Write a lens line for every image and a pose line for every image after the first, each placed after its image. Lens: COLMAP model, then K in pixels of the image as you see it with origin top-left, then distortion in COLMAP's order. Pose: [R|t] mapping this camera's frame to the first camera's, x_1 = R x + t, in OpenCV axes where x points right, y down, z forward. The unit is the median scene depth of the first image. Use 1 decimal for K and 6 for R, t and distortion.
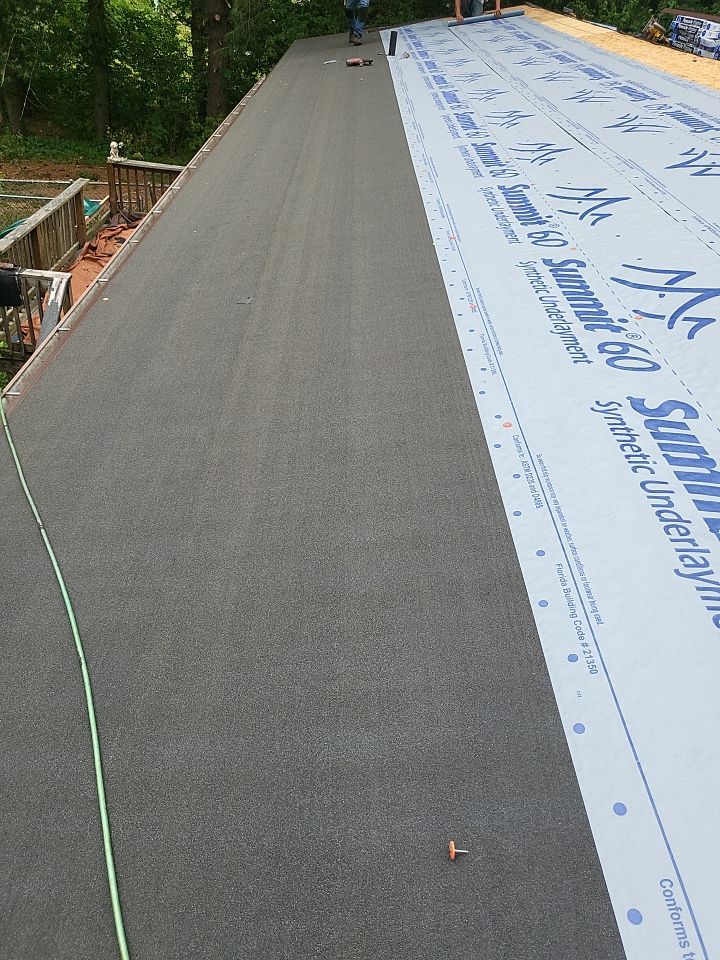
lens RADIAL K [[772.6, 0, 363.4], [0, 772.6, 477.5], [0, 0, 1]] dist [-0.027982, 0.073356]
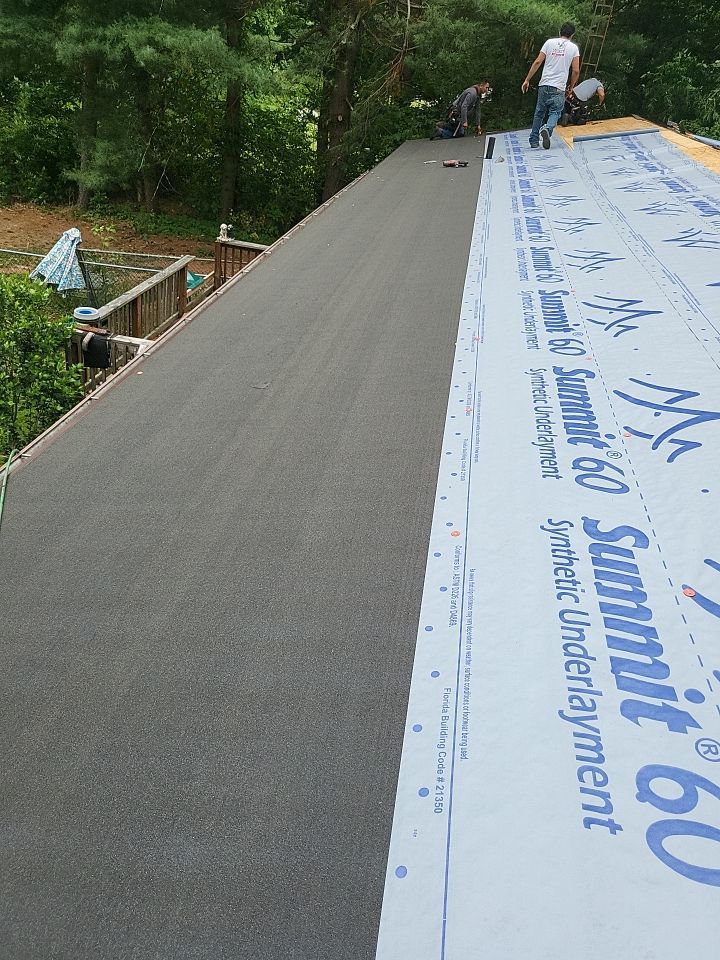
lens RADIAL K [[772.6, 0, 367.9], [0, 772.6, 468.5], [0, 0, 1]] dist [-0.027982, 0.073356]
pose [[0.988678, 0.088772, -0.120975, 0.146290], [-0.101535, 0.989405, -0.103771, -0.029156], [0.110481, 0.114880, 0.987217, 0.002110]]
